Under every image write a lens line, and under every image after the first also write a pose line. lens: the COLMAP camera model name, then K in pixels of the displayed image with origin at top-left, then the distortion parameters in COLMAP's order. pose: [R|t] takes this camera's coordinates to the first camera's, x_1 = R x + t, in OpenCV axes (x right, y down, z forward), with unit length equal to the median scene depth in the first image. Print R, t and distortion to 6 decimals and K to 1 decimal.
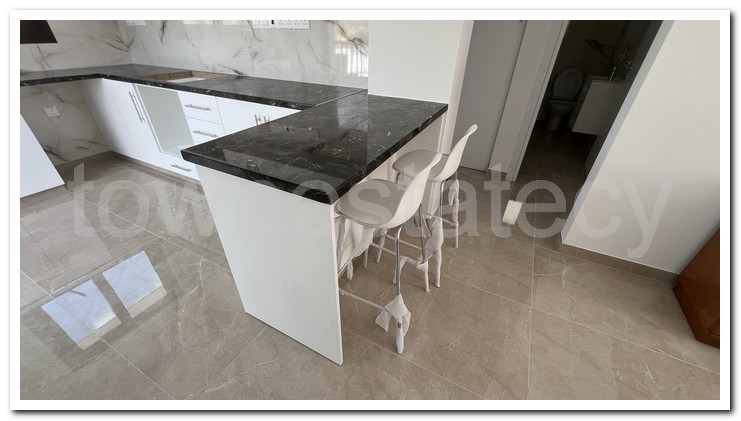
lens RADIAL K [[282.6, 0, 369.7], [0, 282.6, 210.7], [0, 0, 1]] dist [-0.003921, 0.000707]
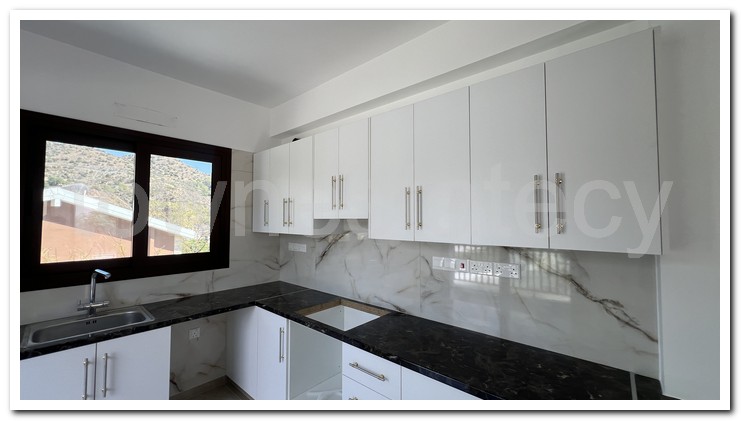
lens RADIAL K [[282.6, 0, 369.7], [0, 282.6, 208.8], [0, 0, 1]] dist [-0.003921, 0.000707]
pose [[0.972014, -0.024237, -0.233669, -0.380538], [-0.115392, 0.817146, -0.564764, -0.269274], [0.204629, 0.575922, 0.791480, 0.147488]]
